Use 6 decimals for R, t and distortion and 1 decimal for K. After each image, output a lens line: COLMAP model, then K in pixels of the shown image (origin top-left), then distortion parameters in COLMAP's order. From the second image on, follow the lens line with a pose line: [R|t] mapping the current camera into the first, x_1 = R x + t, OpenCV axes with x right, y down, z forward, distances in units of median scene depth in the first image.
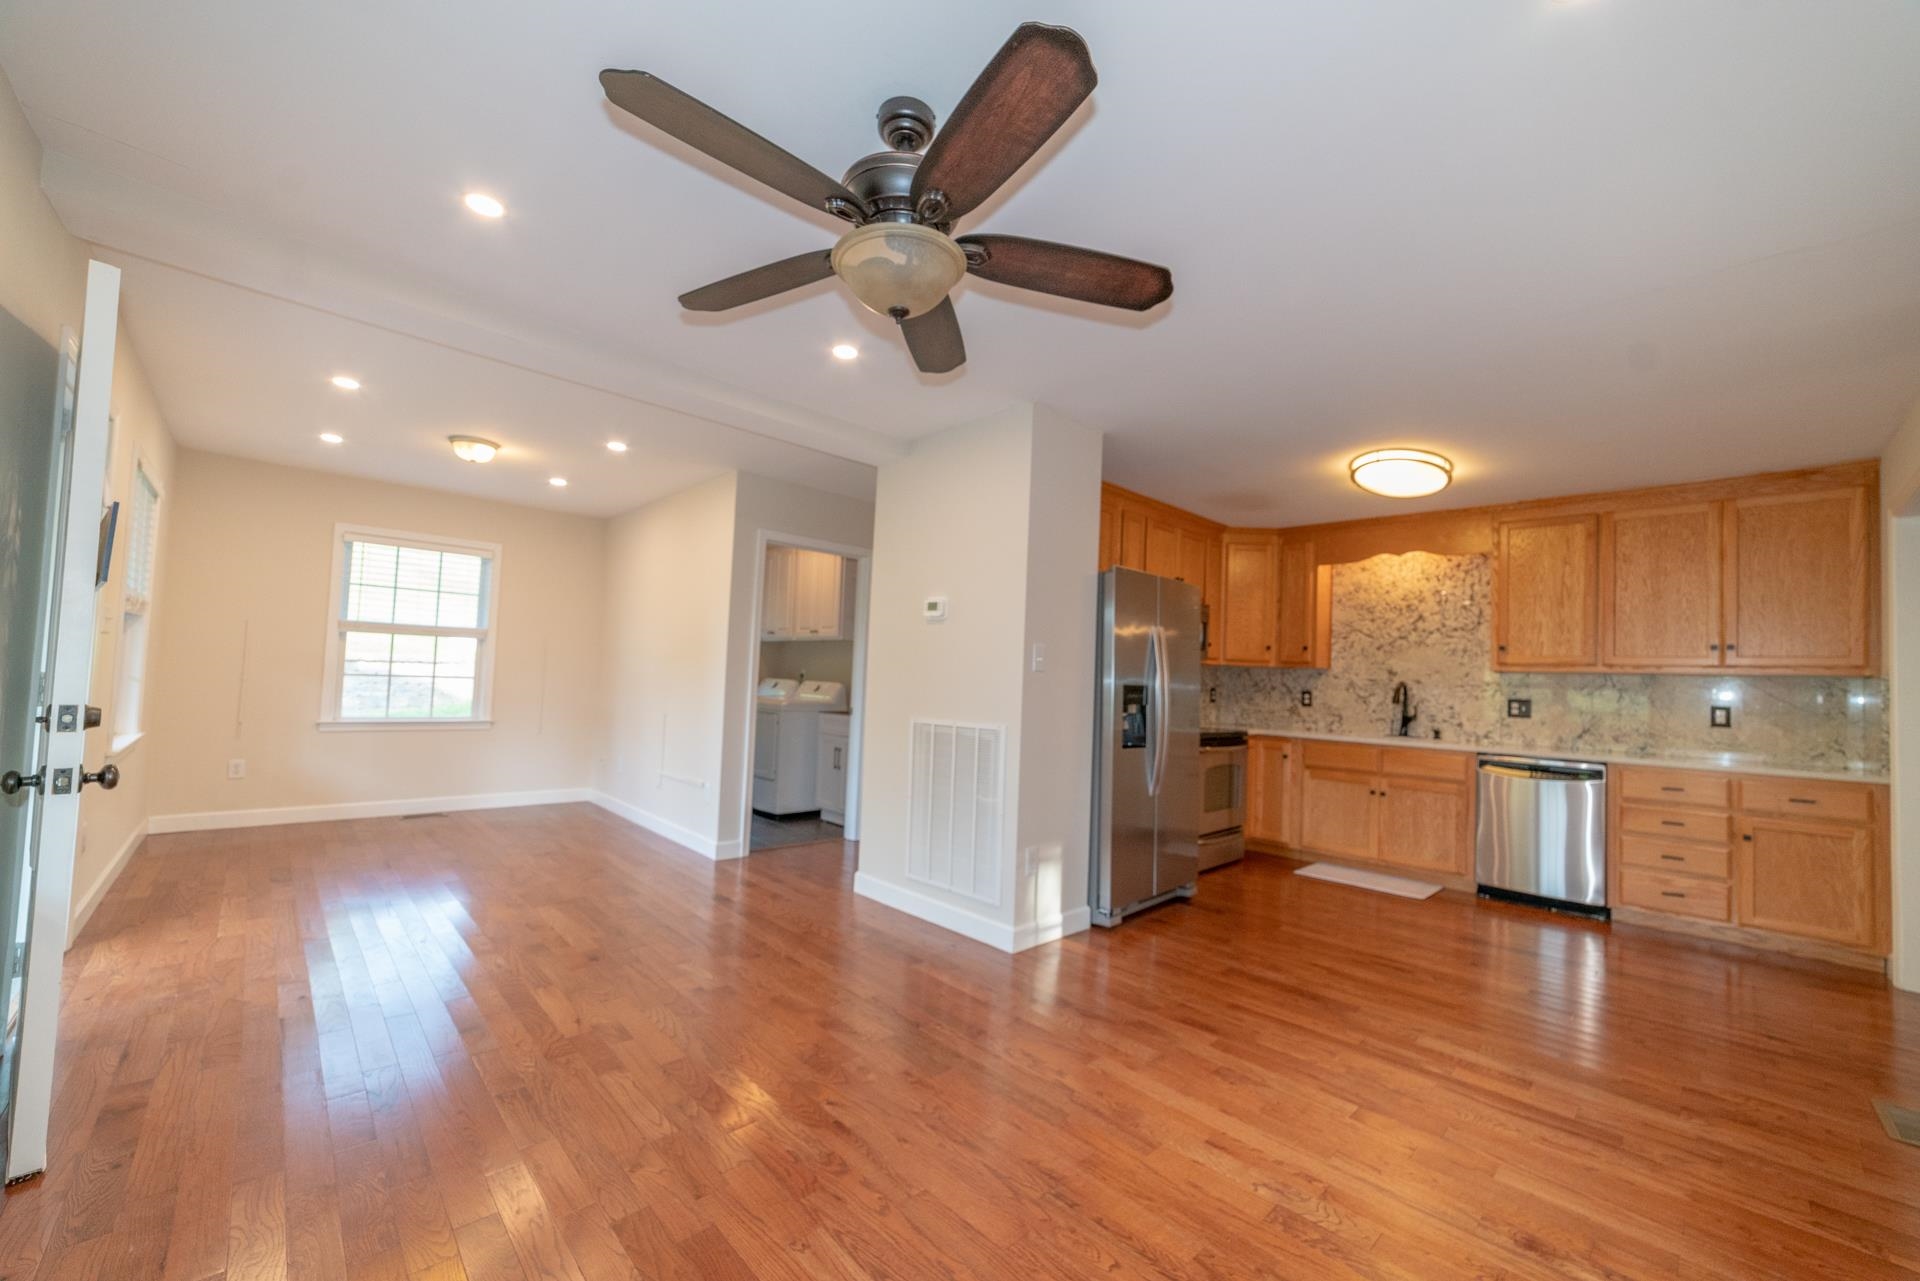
lens RADIAL K [[738.9, 0, 966.0], [0, 738.9, 648.9], [0, 0, 1]] dist [-0.022386, 0.007548]
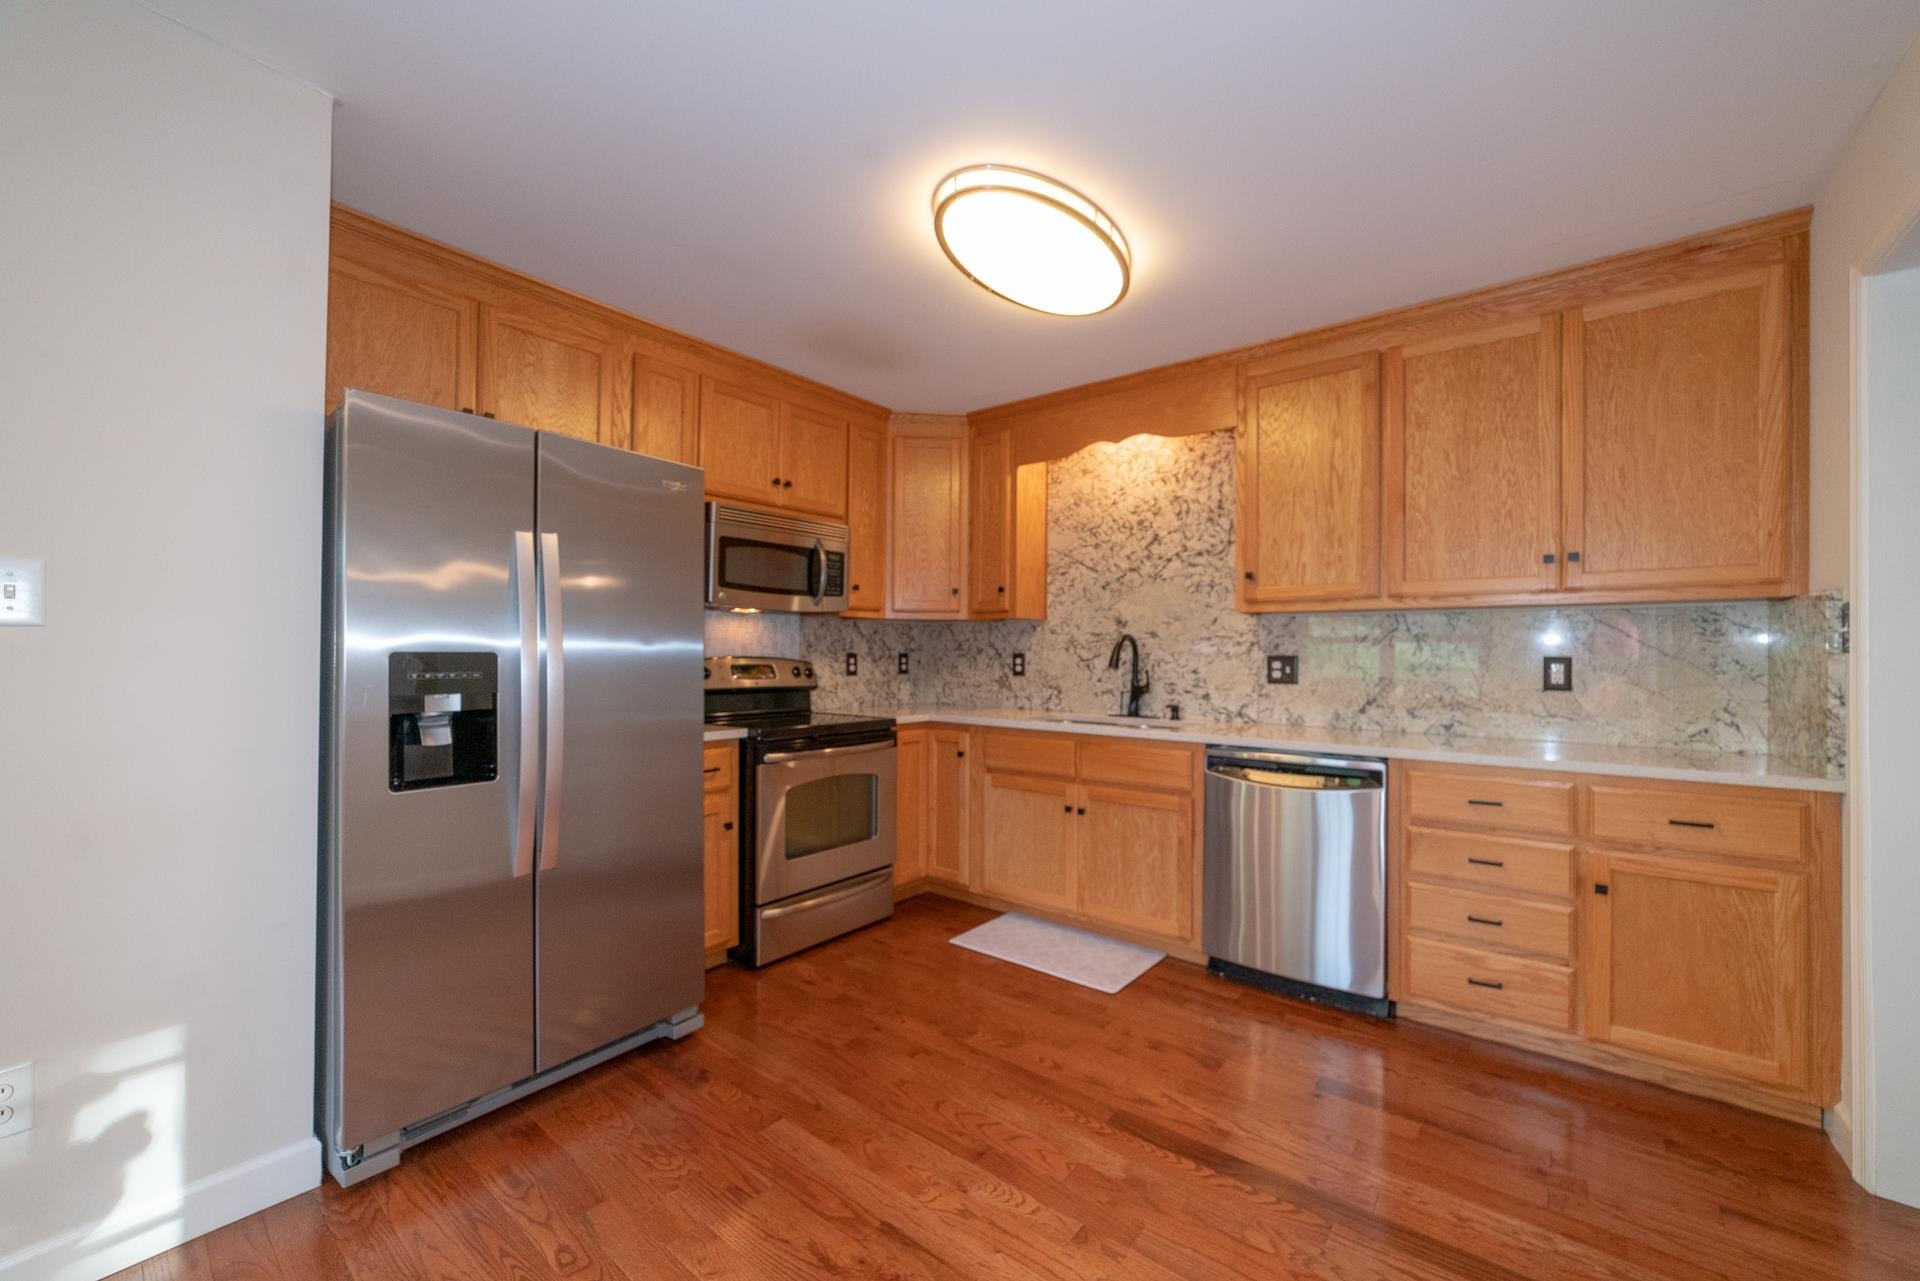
lens RADIAL K [[742.9, 0, 961.9], [0, 742.9, 646.0], [0, 0, 1]] dist [-0.024673, 0.007528]
pose [[0.990967, -0.030489, 0.130595, 0.397336], [0.026016, 0.999020, 0.035820, 0.029898], [-0.131559, -0.032098, 0.990789, 0.392994]]
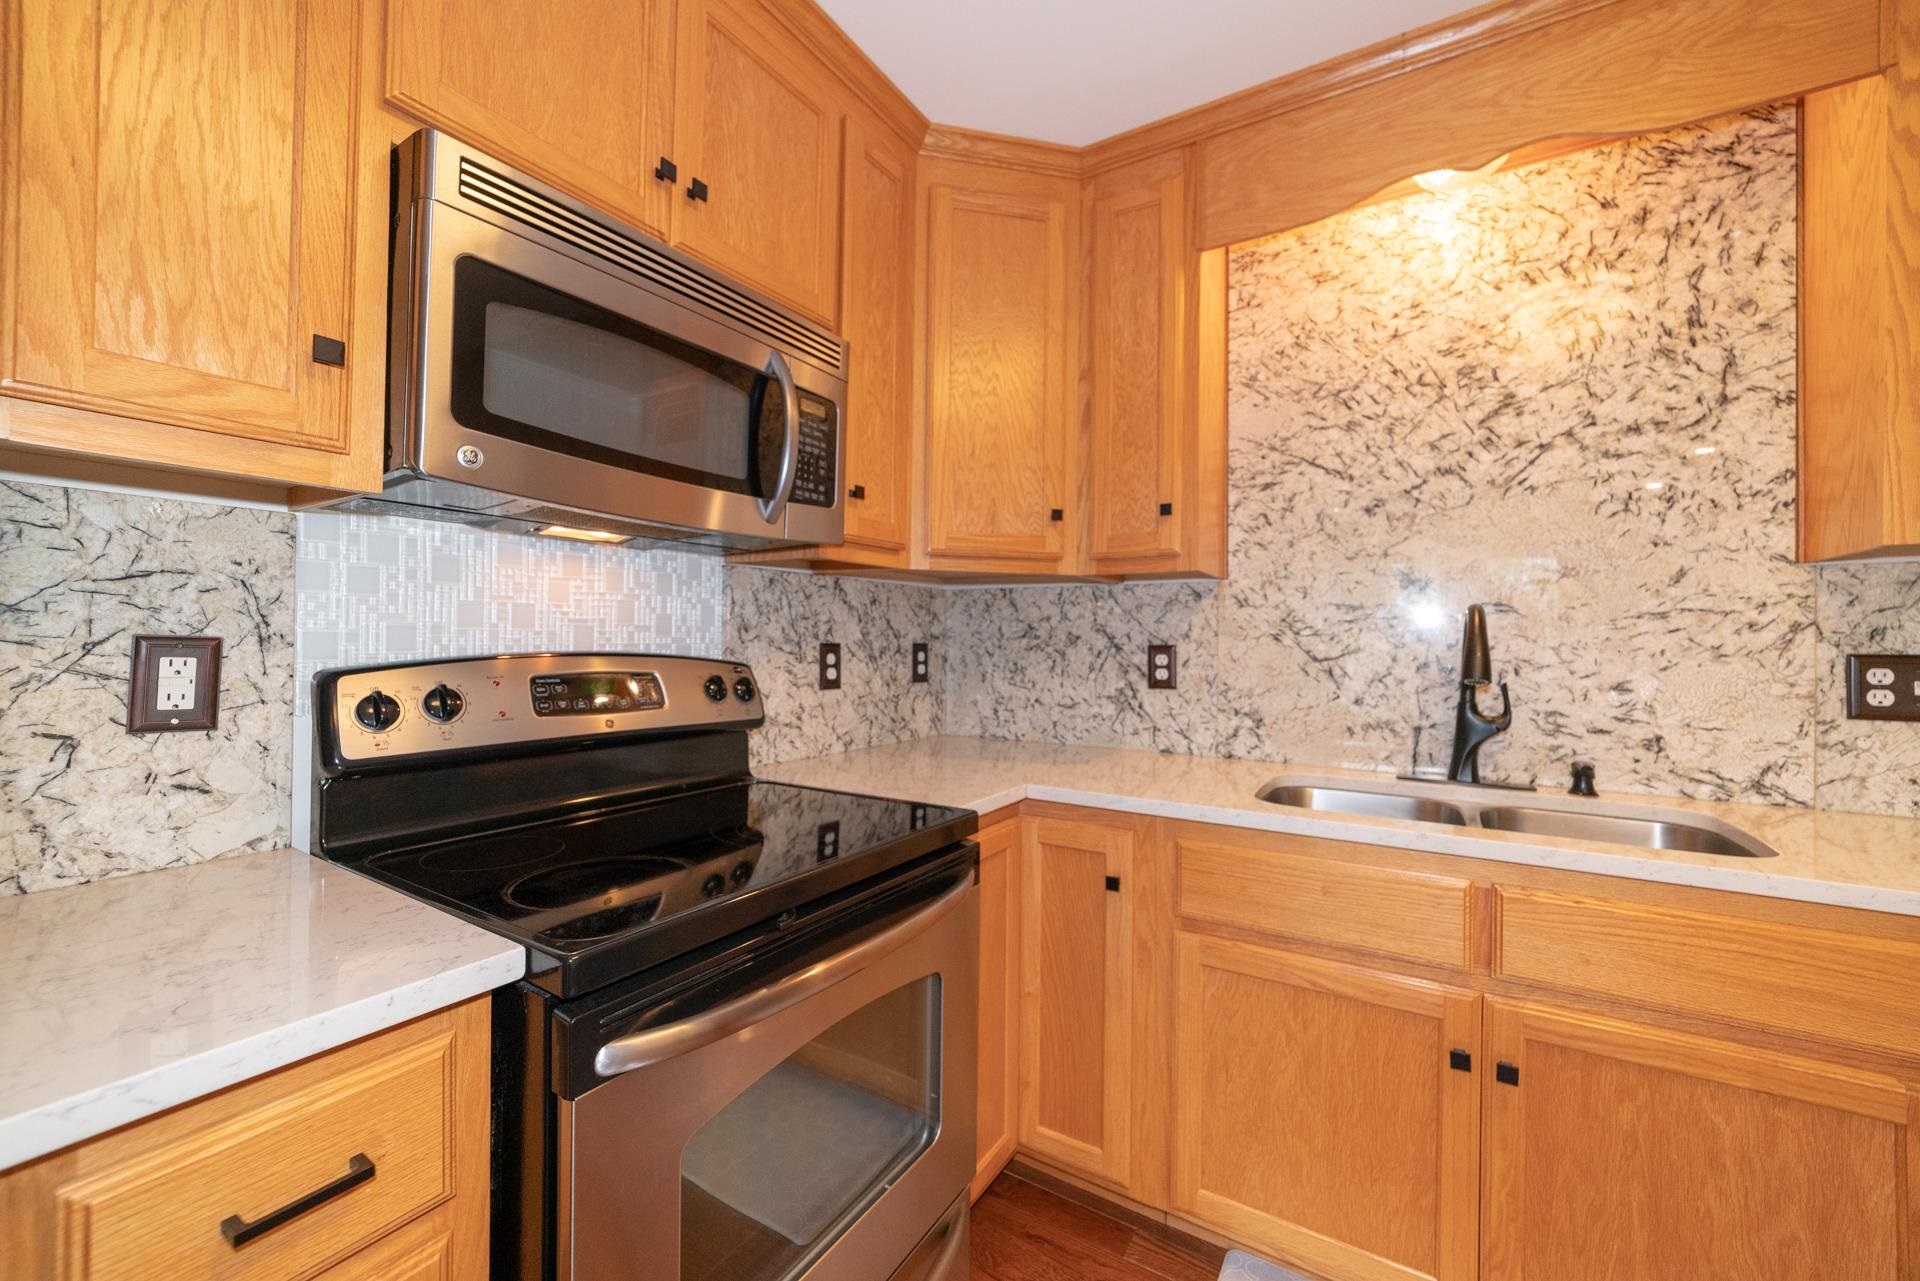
lens RADIAL K [[747.5, 0, 963.6], [0, 747.5, 635.4], [0, 0, 1]] dist [-0.025860, 0.007545]
pose [[0.970389, -0.025510, 0.240197, 0.354212], [0.016229, 0.999046, 0.040539, 0.045655], [-0.241002, -0.035441, 0.969877, 0.839091]]
